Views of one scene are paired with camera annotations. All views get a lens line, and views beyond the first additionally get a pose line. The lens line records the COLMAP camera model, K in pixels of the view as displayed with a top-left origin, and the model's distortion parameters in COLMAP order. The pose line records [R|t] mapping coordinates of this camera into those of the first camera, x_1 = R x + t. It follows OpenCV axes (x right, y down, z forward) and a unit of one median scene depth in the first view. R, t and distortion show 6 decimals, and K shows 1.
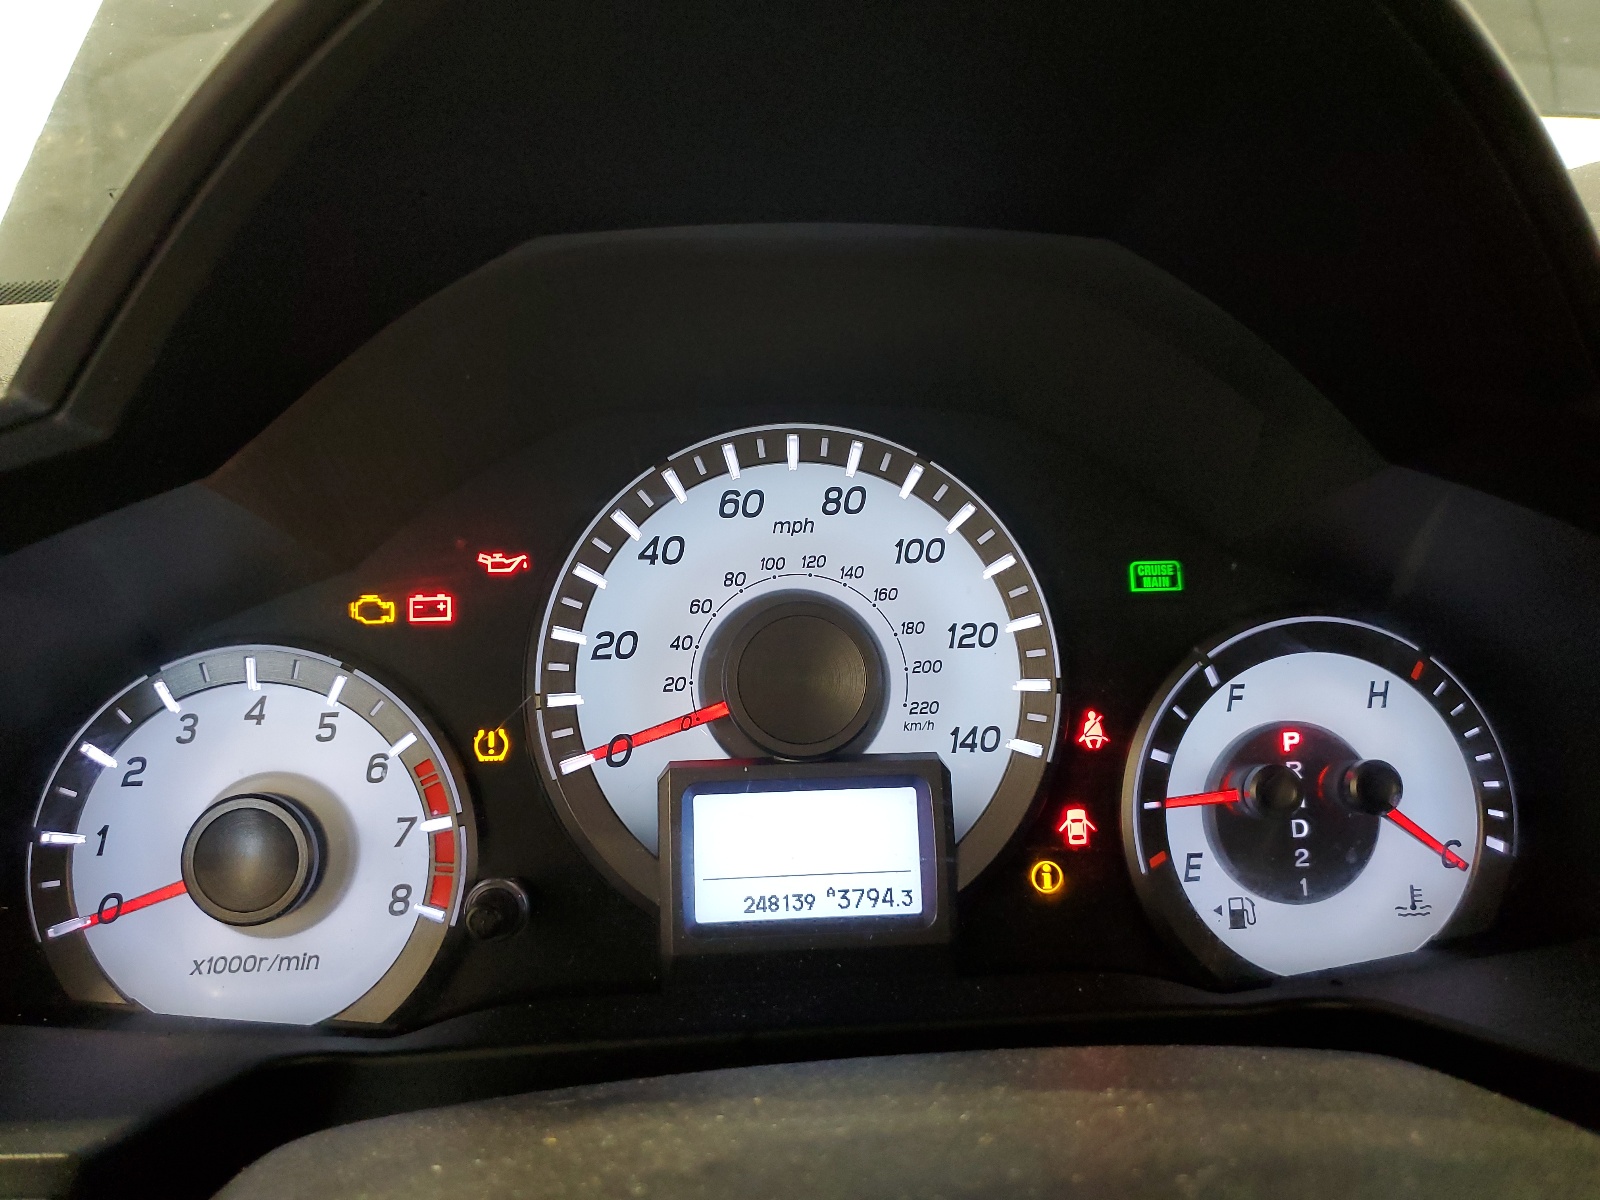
lens RADIAL K [[1210.1, 0, 799.9], [0, 1210.1, 599.5], [0, 0, 1]] dist [0.003442, -0.002952]
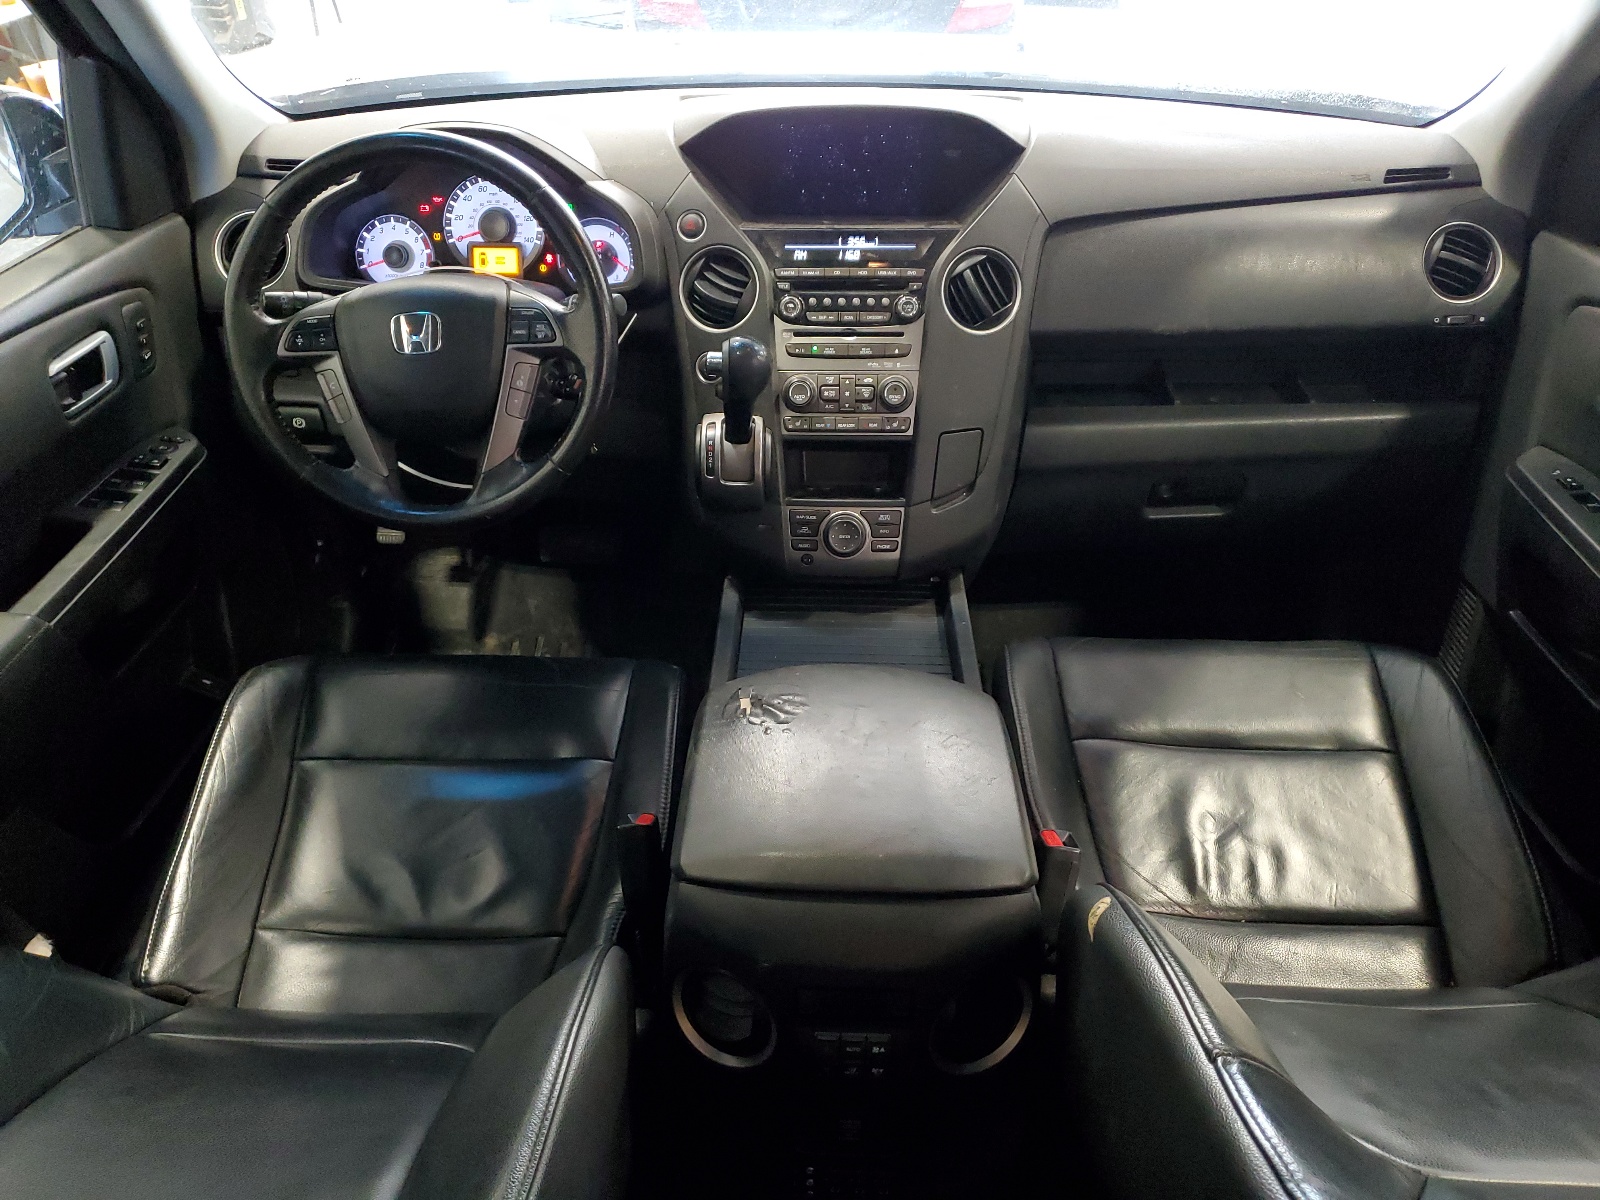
lens RADIAL K [[1210.1, 0, 800.1], [0, 1210.1, 599.7], [0, 0, 1]] dist [0.003442, -0.002952]
pose [[0.992988, 0.072685, -0.093227, 1.921279], [-0.035586, 0.935848, 0.350603, -0.304064], [0.112730, -0.344827, 0.931872, -4.278579]]
